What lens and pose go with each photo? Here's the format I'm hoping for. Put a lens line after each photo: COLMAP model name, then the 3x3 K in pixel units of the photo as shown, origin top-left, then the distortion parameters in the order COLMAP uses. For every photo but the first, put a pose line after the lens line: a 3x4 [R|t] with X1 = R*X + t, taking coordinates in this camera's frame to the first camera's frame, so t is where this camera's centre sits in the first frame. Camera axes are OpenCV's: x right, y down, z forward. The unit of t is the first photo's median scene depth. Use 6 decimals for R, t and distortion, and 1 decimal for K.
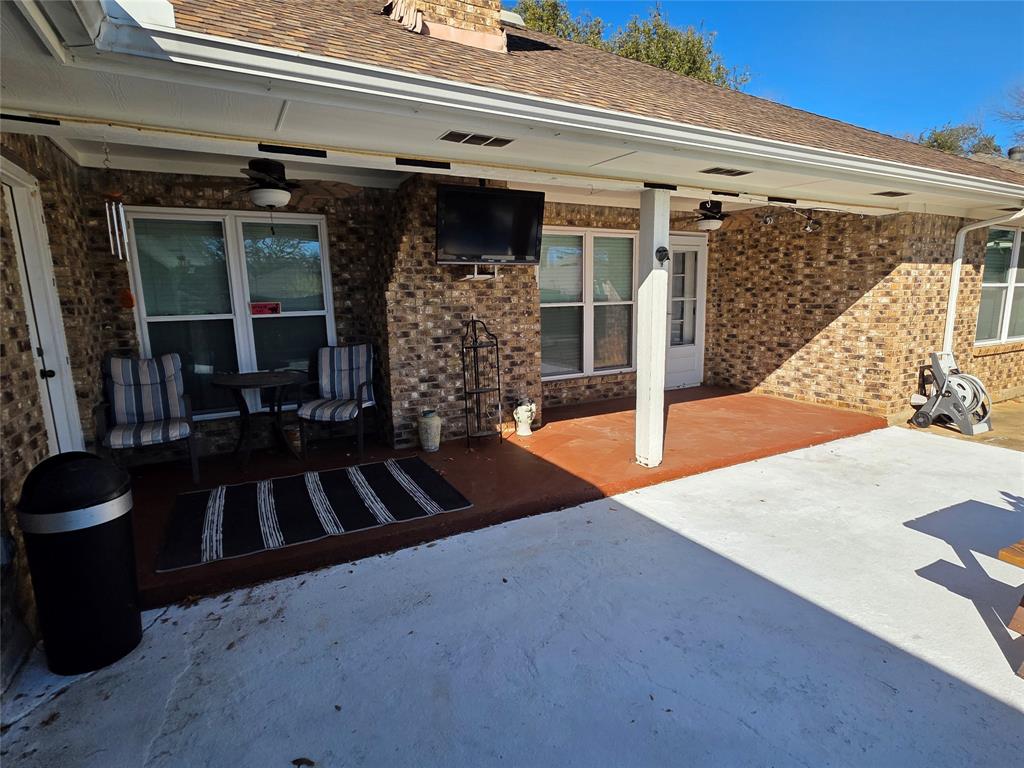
lens RADIAL K [[523.0, 0, 507.4], [0, 523.0, 384.2], [0, 0, 1]] dist [-0.000053, 0.000616]
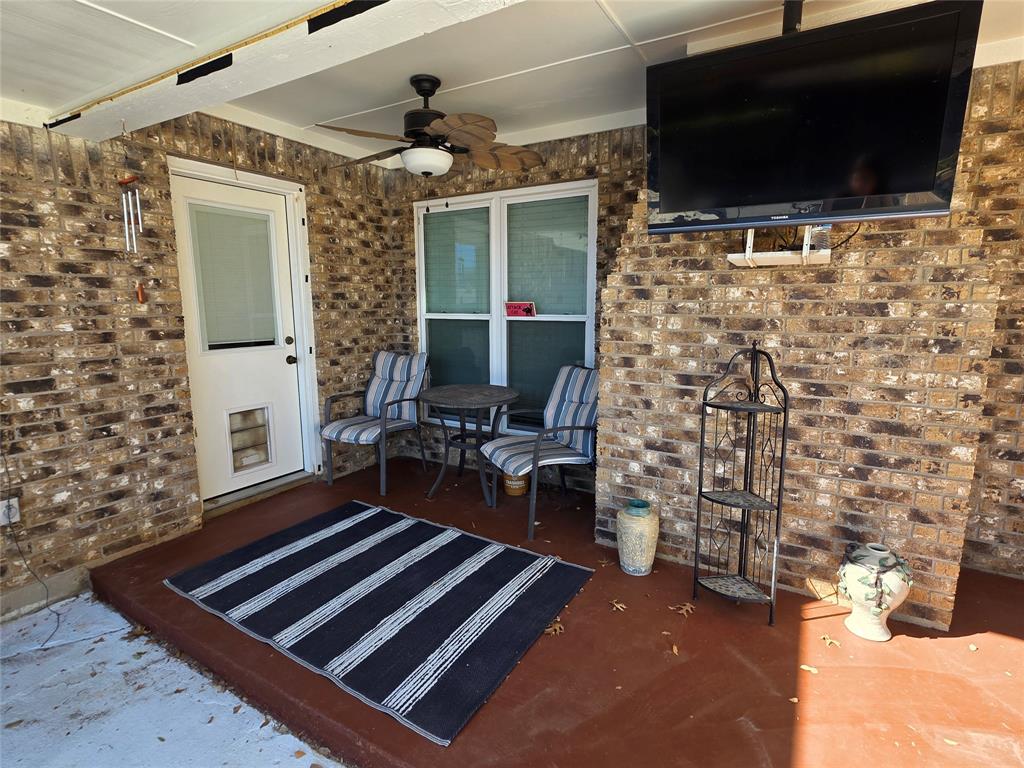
lens RADIAL K [[523.0, 0, 507.4], [0, 523.0, 384.2], [0, 0, 1]] dist [-0.000053, 0.000616]
pose [[0.517020, 0.156180, -0.841604, 0.225636], [-0.155930, 0.983947, 0.086804, -0.098997], [0.841651, 0.086352, 0.533073, 0.568346]]
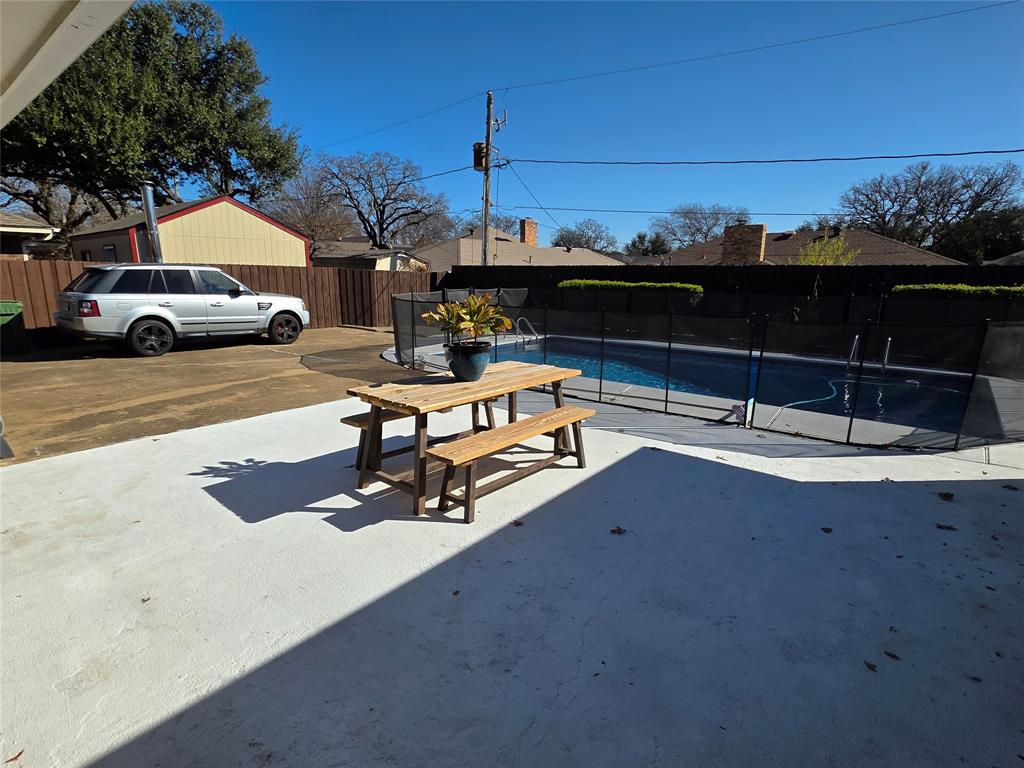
lens RADIAL K [[523.0, 0, 507.4], [0, 523.0, 384.2], [0, 0, 1]] dist [-0.000053, 0.000616]
pose [[-0.378716, -0.182261, 0.907389, -0.222011], [0.162771, 0.952020, 0.259161, -0.122700], [-0.911087, 0.245845, -0.330878, 0.570785]]
